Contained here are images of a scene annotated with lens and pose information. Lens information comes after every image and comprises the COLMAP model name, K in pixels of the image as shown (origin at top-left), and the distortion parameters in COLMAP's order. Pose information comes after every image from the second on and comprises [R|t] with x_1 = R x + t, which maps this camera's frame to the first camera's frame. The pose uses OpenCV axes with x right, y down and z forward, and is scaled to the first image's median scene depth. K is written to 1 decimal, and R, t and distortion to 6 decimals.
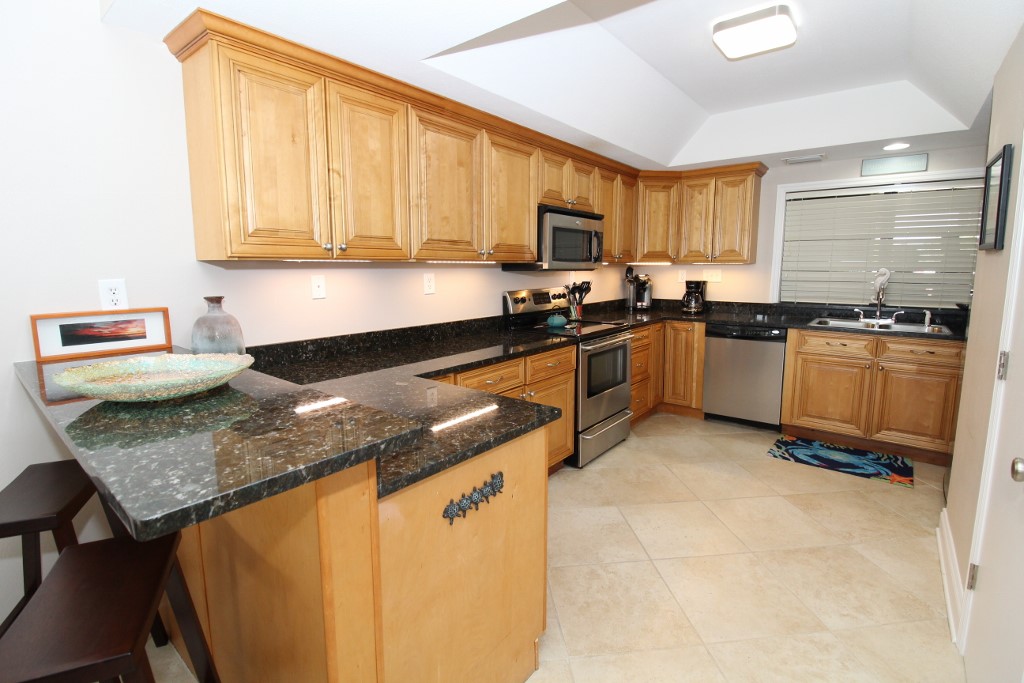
lens RADIAL K [[476.6, 0, 517.5], [0, 476.6, 330.5], [0, 0, 1]] dist [0.013821, -0.016284]
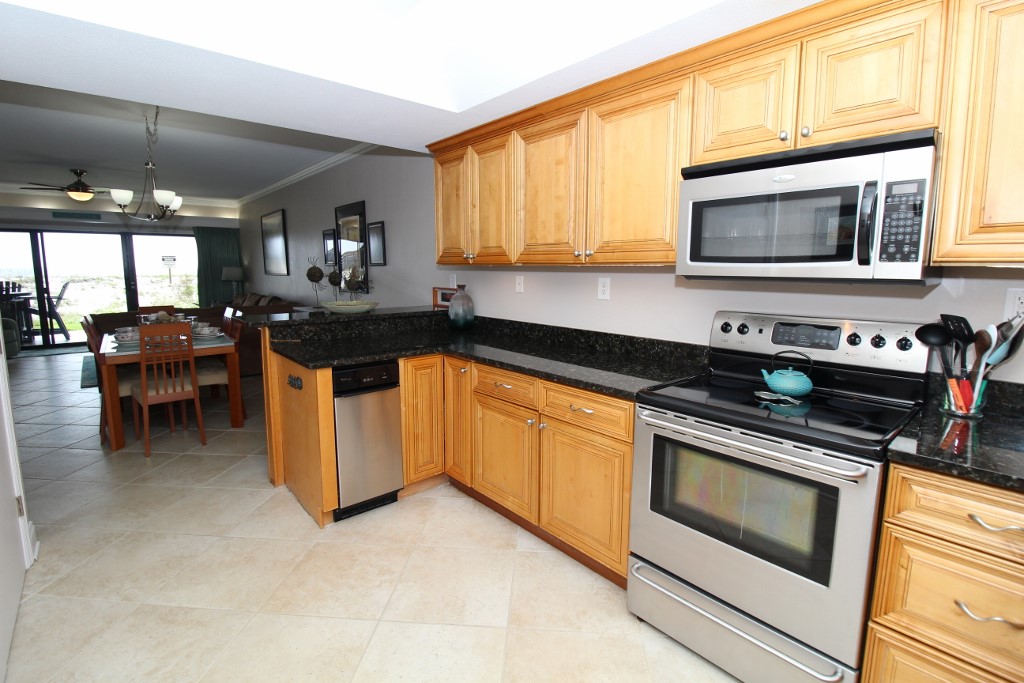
lens RADIAL K [[476.6, 0, 517.5], [0, 476.6, 330.5], [0, 0, 1]] dist [0.013821, -0.016284]
pose [[-0.178985, 0.129783, -0.975254, 0.562716], [-0.135542, 0.978557, 0.155098, -0.103097], [0.974471, 0.159948, -0.157555, 0.734867]]
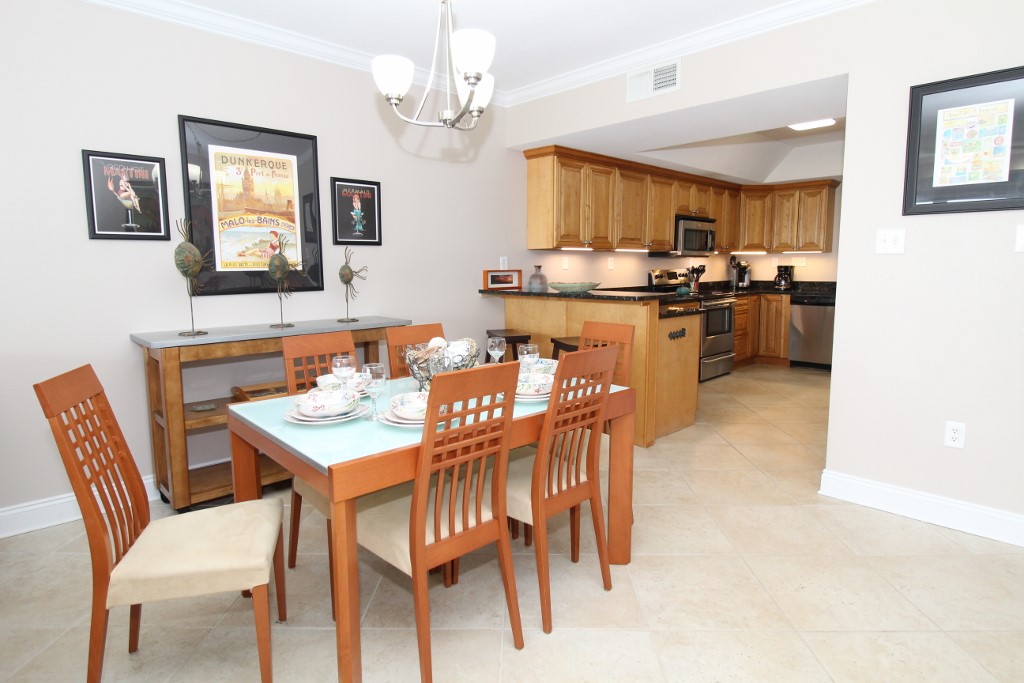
lens RADIAL K [[577.2, 0, 509.1], [0, 577.2, 332.8], [0, 0, 1]] dist [0.001410, 0.000181]
pose [[0.991393, 0.012118, -0.130356, -0.200712], [-0.014215, 0.999784, -0.015162, 0.133789], [0.130144, 0.016885, 0.991351, -0.782379]]
